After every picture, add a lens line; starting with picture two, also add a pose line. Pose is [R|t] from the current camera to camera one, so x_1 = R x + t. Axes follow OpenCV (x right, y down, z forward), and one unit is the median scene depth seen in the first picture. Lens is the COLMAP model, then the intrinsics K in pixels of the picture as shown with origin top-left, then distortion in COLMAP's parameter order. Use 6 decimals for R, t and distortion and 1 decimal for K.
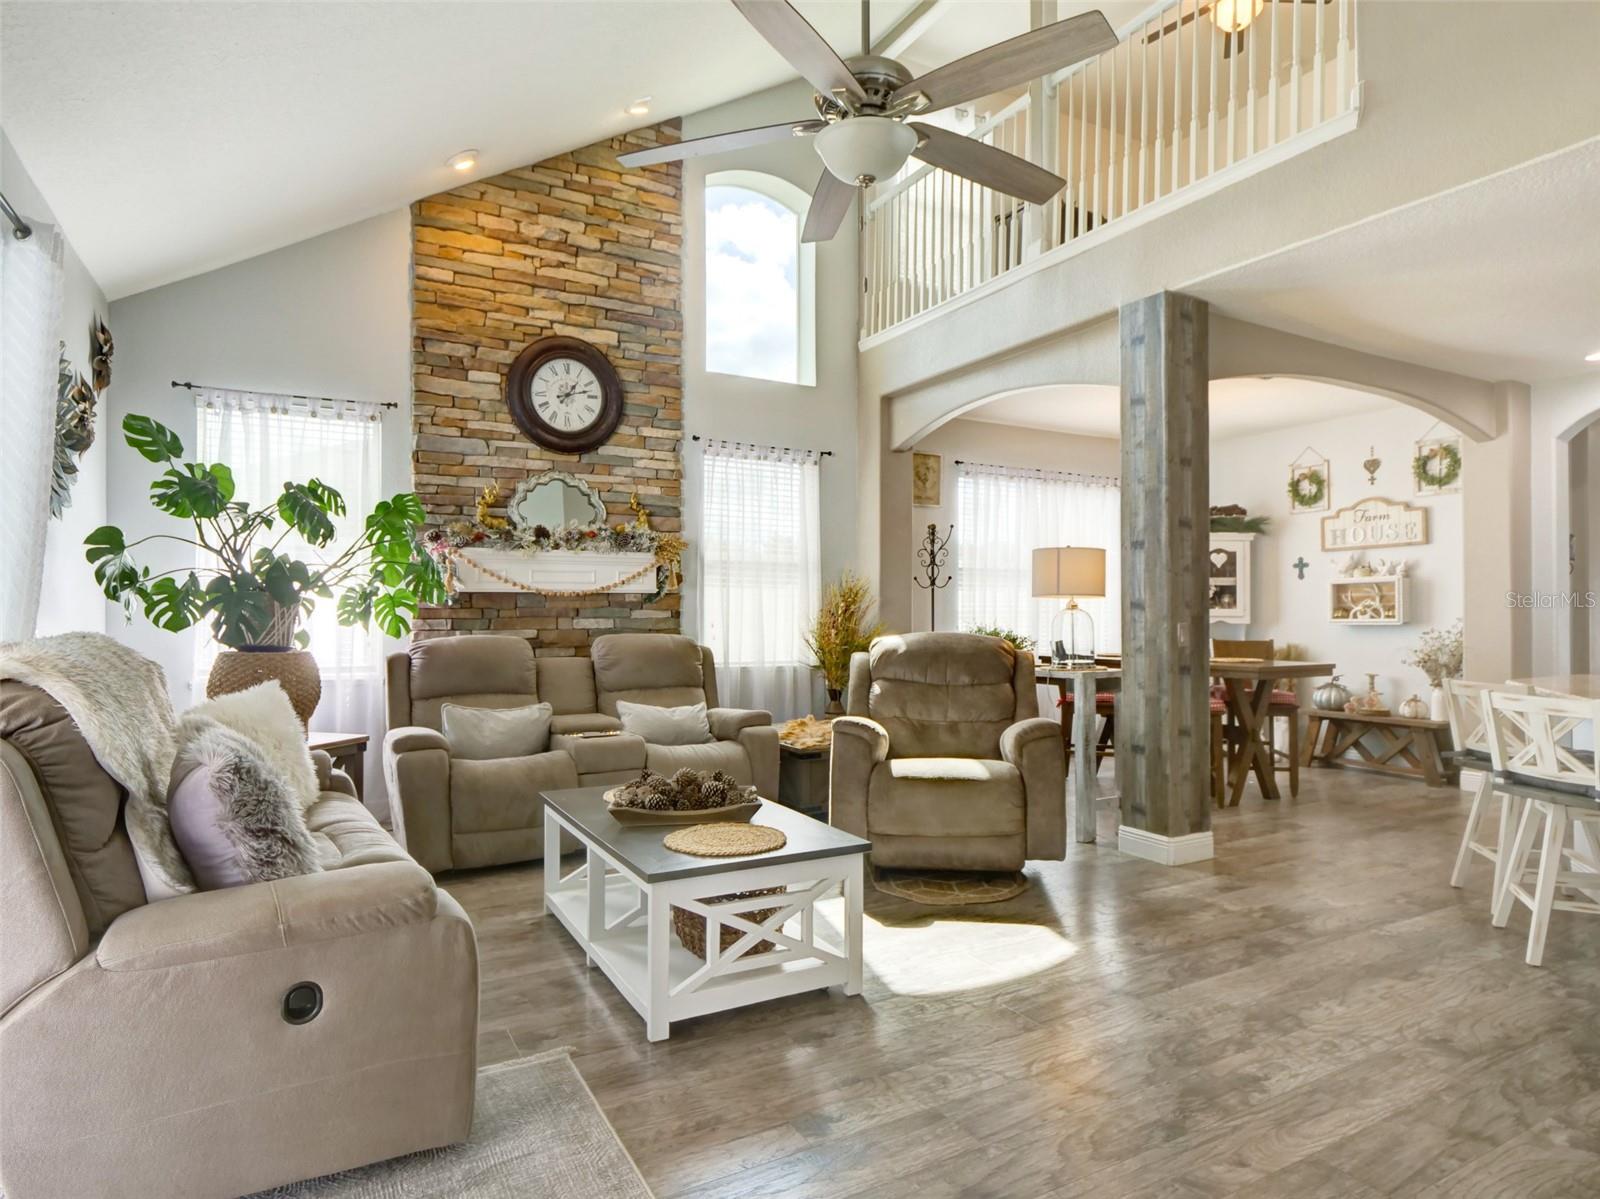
lens RADIAL K [[919.3, 0, 796.9], [0, 919.3, 604.1], [0, 0, 1]] dist [-0.002104, -0.000399]
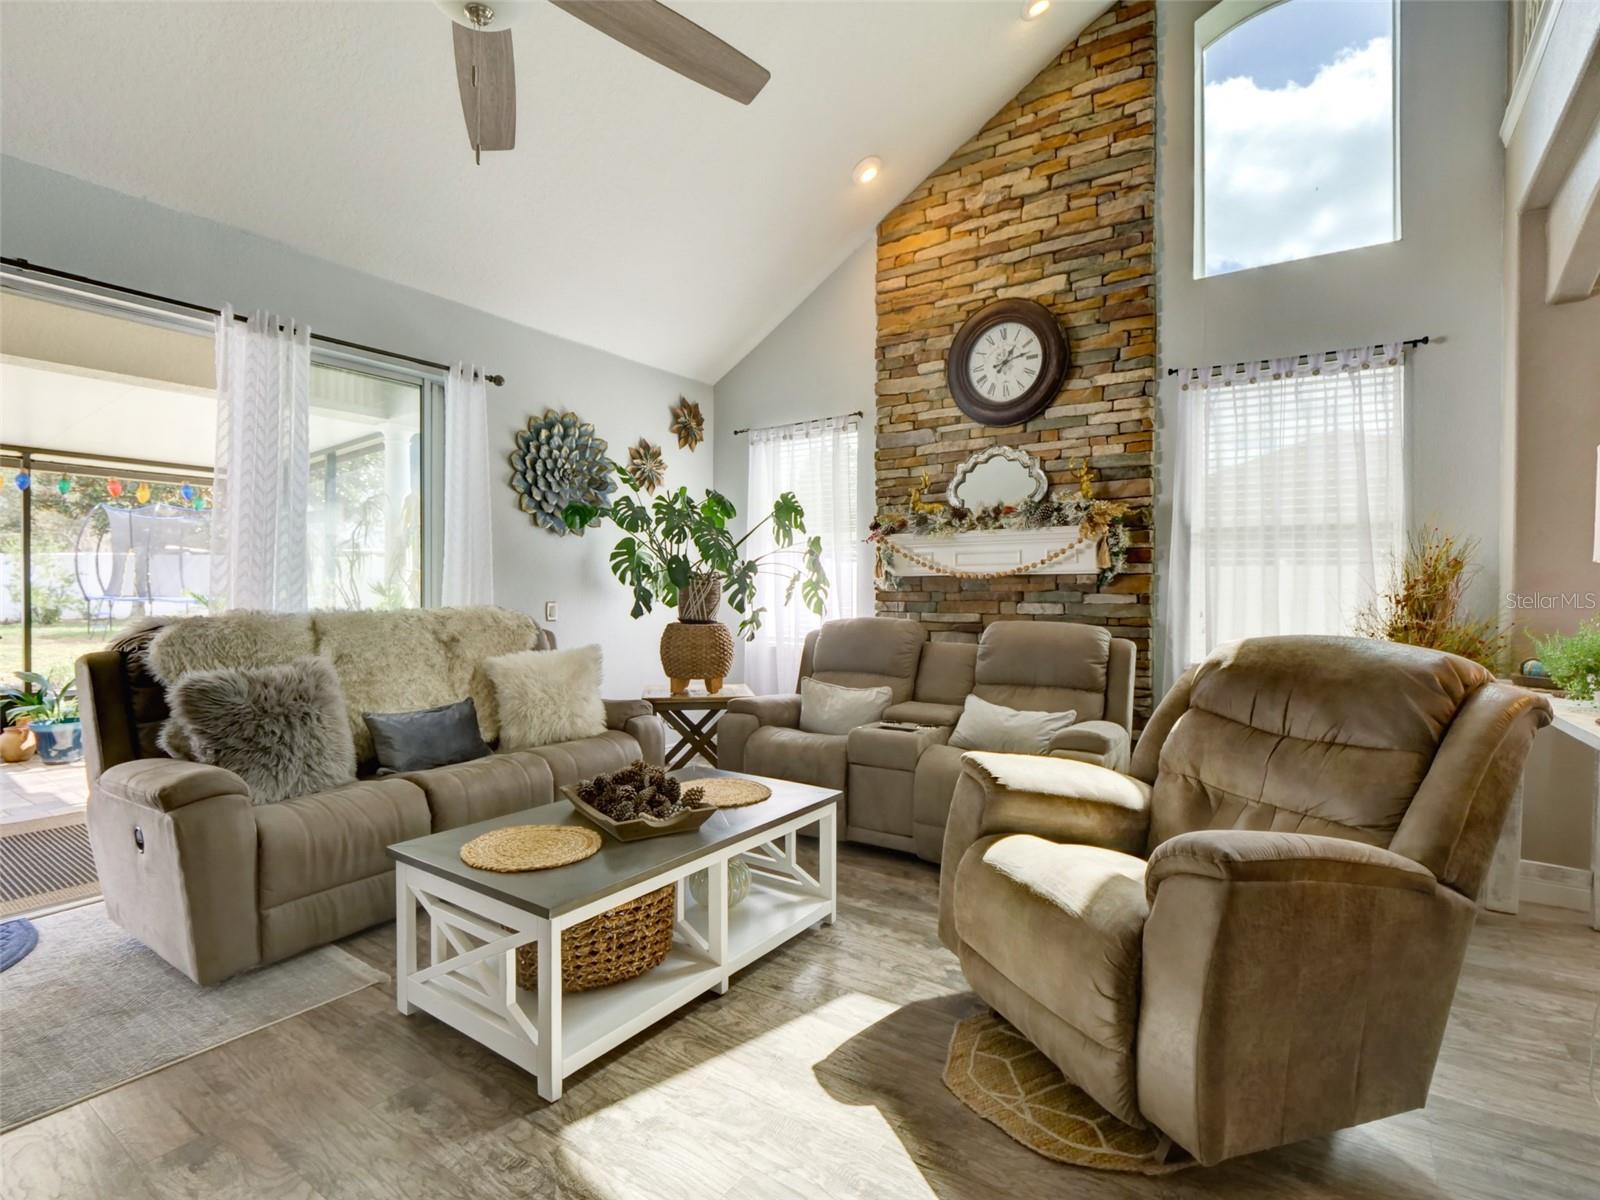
lens RADIAL K [[781.0, 0, 798.8], [0, 781.0, 603.6], [0, 0, 1]] dist [-0.010329, -0.003033]
pose [[0.443853, 0.013786, -0.895993, 0.390855], [0.002031, 0.999864, 0.016390, 0.003426], [0.896097, -0.009095, 0.443765, 0.489078]]
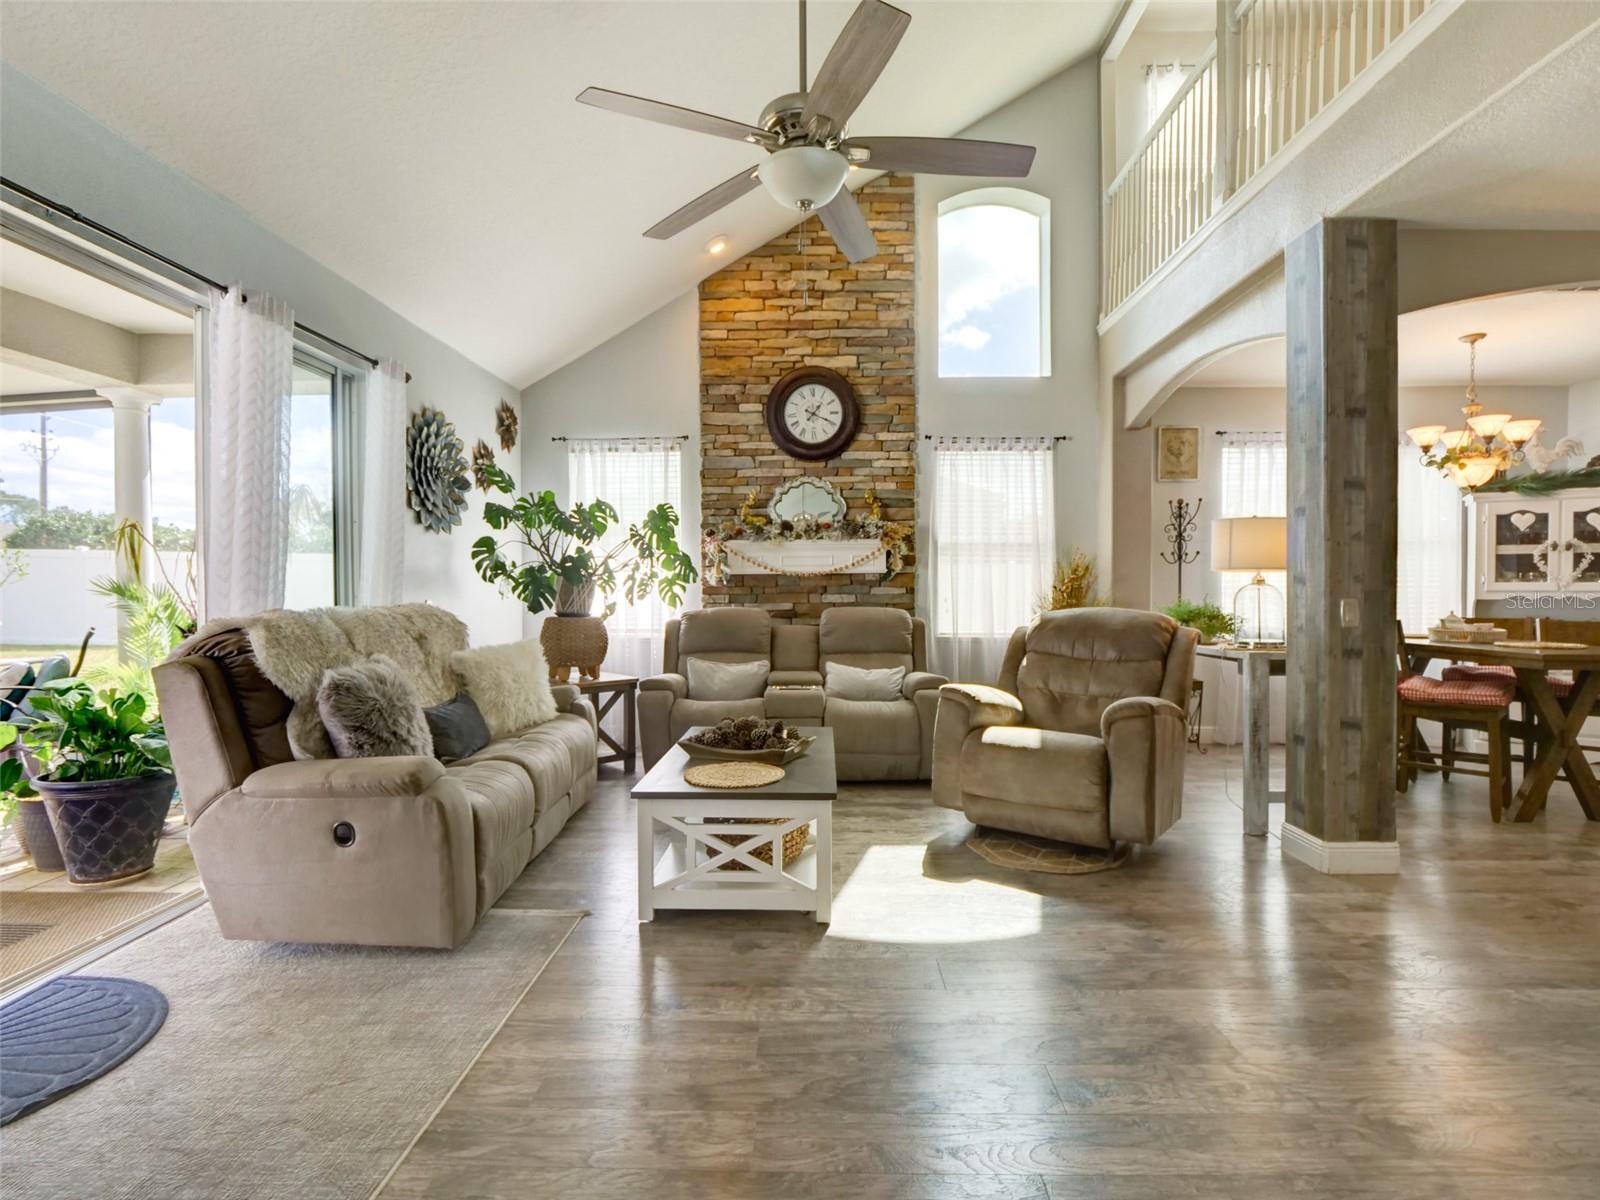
lens RADIAL K [[781.0, 0, 796.6], [0, 781.0, 603.0], [0, 0, 1]] dist [-0.010329, -0.003033]
pose [[0.859337, 0.005251, -0.511383, 0.285846], [0.008677, 0.999654, 0.024846, 0.001029], [0.511336, -0.025788, 0.858994, 0.084768]]
